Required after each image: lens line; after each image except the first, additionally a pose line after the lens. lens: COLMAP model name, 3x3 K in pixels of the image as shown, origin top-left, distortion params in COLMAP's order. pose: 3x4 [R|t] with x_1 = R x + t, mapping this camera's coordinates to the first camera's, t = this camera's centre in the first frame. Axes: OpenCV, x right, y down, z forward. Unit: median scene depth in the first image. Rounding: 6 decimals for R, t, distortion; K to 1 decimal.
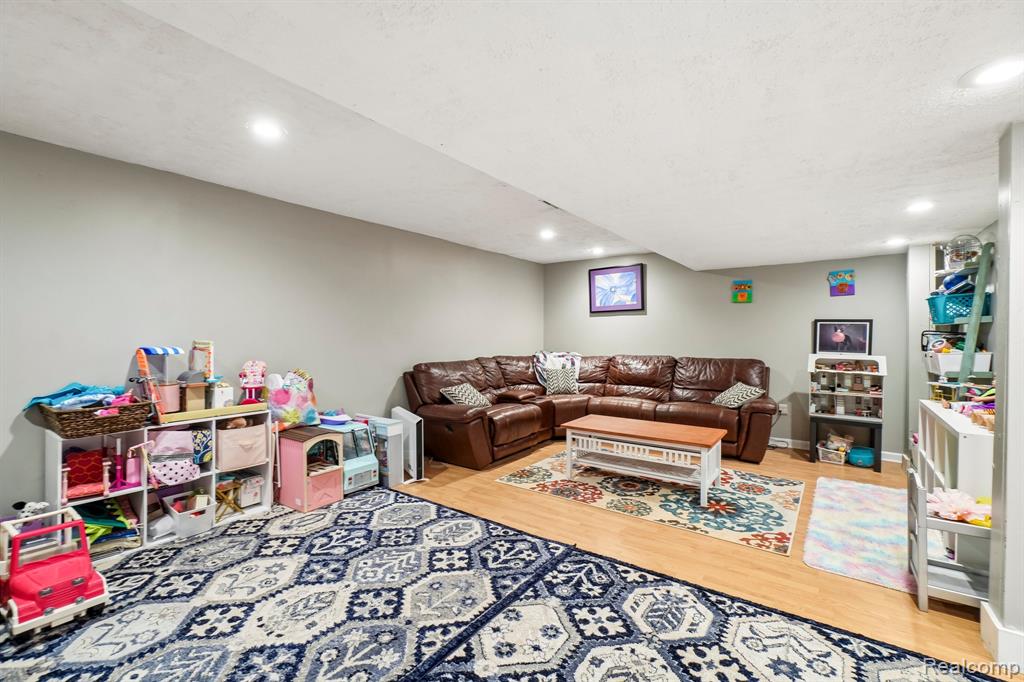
lens RADIAL K [[445.7, 0, 512.1], [0, 445.7, 338.1], [0, 0, 1]] dist [-0.004535, 0.001662]
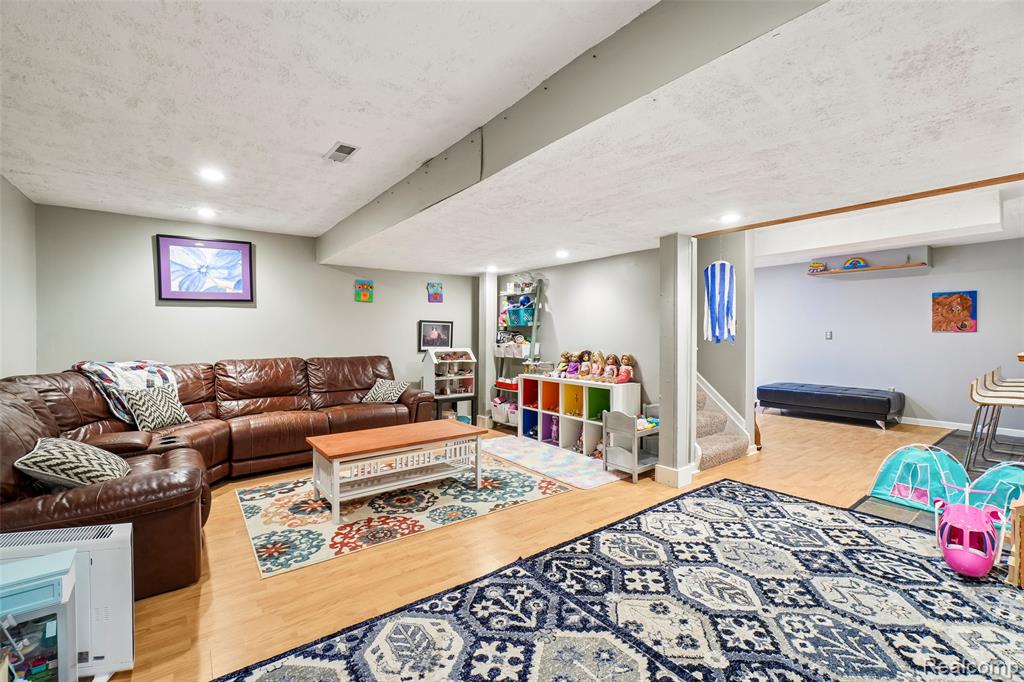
lens RADIAL K [[445.7, 0, 514.4], [0, 445.7, 338.7], [0, 0, 1]] dist [-0.004535, 0.001662]
pose [[0.277341, -0.010265, 0.960717, -0.705384], [0.008597, 0.999929, 0.008202, 0.000280], [-0.960733, 0.005985, 0.277410, 0.709038]]
